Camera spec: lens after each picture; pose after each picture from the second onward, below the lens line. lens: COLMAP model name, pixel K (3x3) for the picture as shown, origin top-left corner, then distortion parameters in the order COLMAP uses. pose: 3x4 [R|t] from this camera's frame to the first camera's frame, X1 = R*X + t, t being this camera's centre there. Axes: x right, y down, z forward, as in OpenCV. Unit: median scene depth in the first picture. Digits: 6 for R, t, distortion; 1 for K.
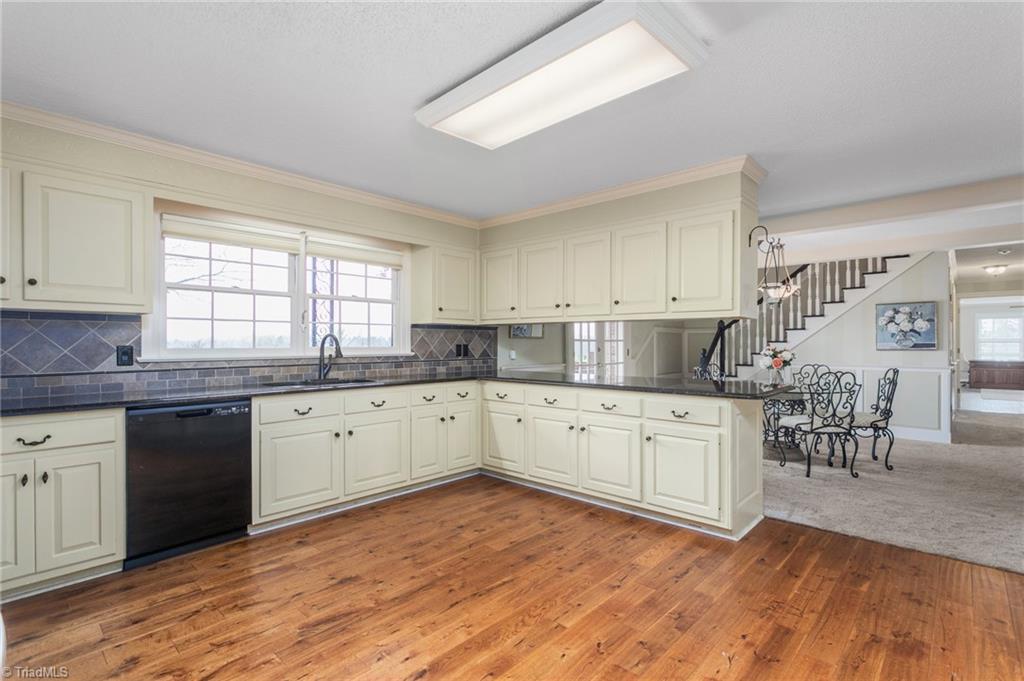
lens RADIAL K [[490.3, 0, 527.1], [0, 490.3, 338.7], [0, 0, 1]] dist [0.000487, 0.001139]
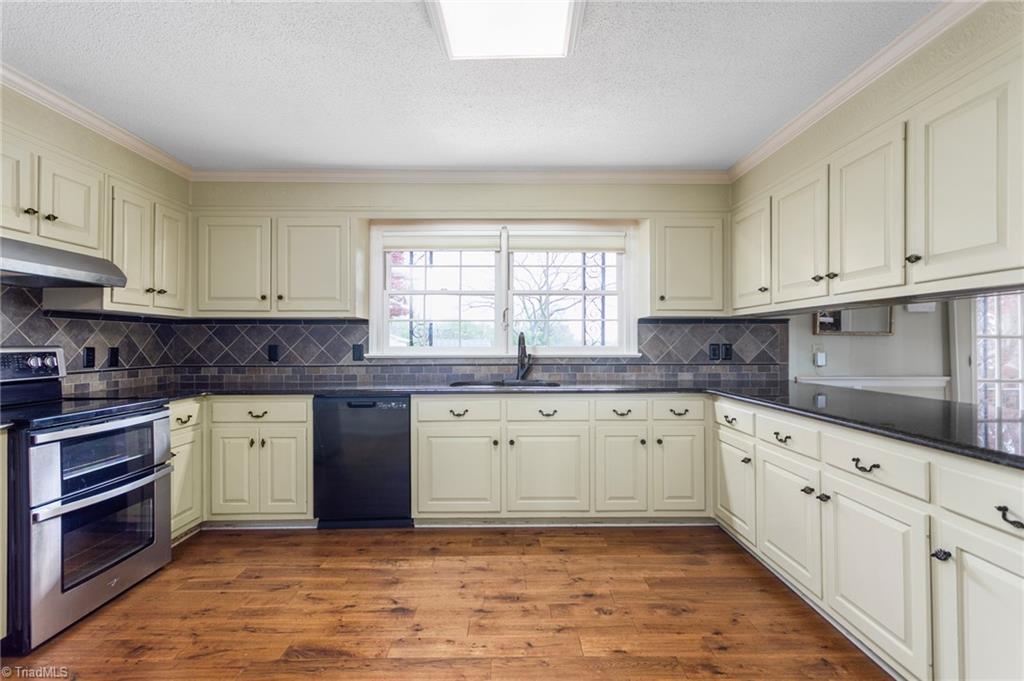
lens RADIAL K [[490.3, 0, 527.1], [0, 490.3, 338.7], [0, 0, 1]] dist [0.000487, 0.001139]
pose [[0.674898, -0.007178, -0.737876, 0.301948], [0.007334, 0.999969, -0.003020, 0.005897], [0.737875, -0.003374, 0.674929, 0.396576]]
